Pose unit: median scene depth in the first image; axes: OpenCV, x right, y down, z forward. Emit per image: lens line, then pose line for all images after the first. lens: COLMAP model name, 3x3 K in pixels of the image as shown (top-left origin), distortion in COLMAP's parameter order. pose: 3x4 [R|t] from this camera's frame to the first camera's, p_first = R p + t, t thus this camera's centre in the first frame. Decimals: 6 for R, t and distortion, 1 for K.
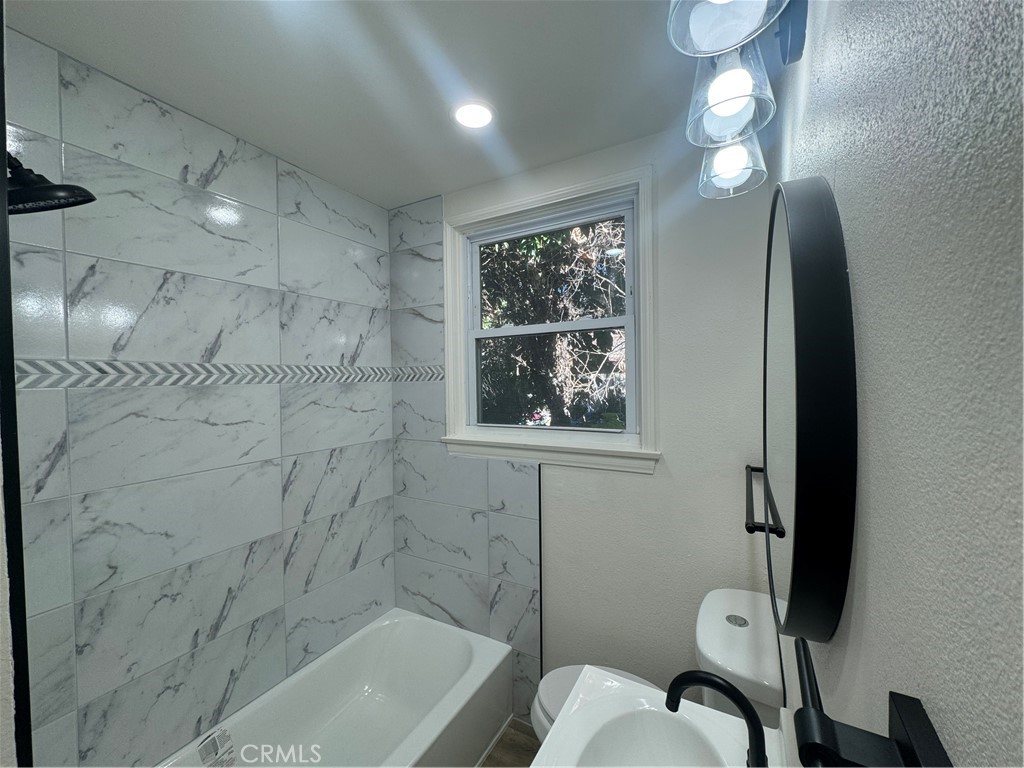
lens RADIAL K [[408.4, 0, 513.5], [0, 408.4, 386.0], [0, 0, 1]] dist [-0.004155, 0.001337]
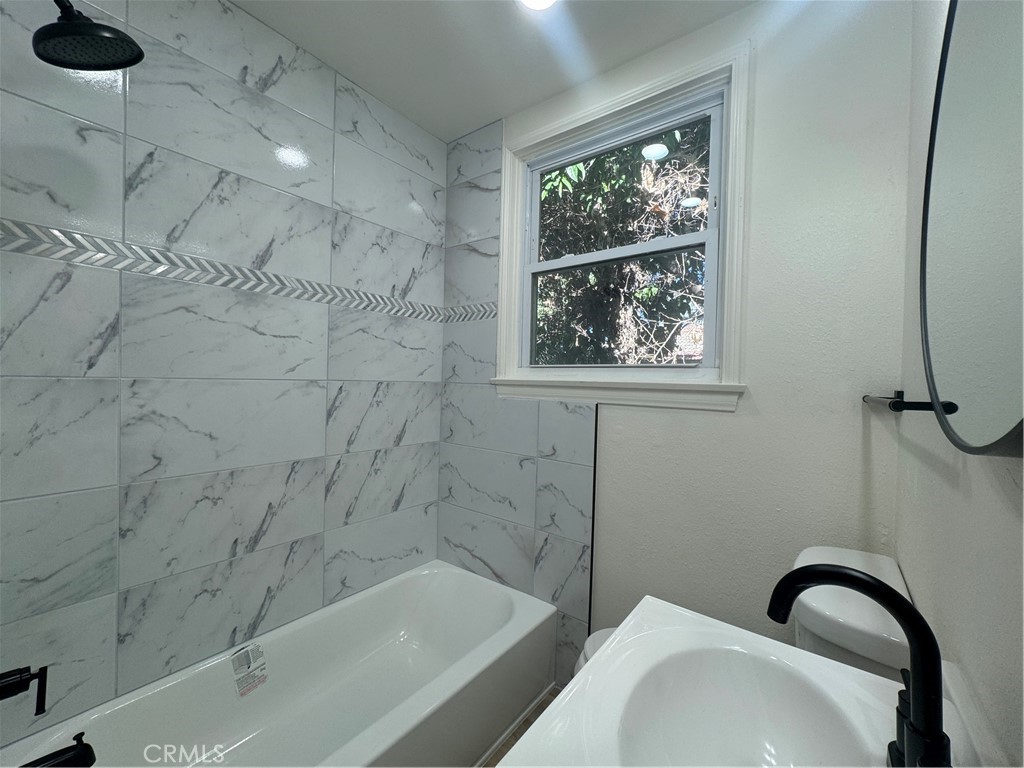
lens RADIAL K [[408.4, 0, 512.8], [0, 408.4, 386.1], [0, 0, 1]] dist [-0.004155, 0.001337]
pose [[0.988677, 0.042567, -0.143892, 0.010329], [-0.042854, 0.999081, 0.001105, 0.175784], [0.143807, 0.005074, 0.989593, 0.103620]]
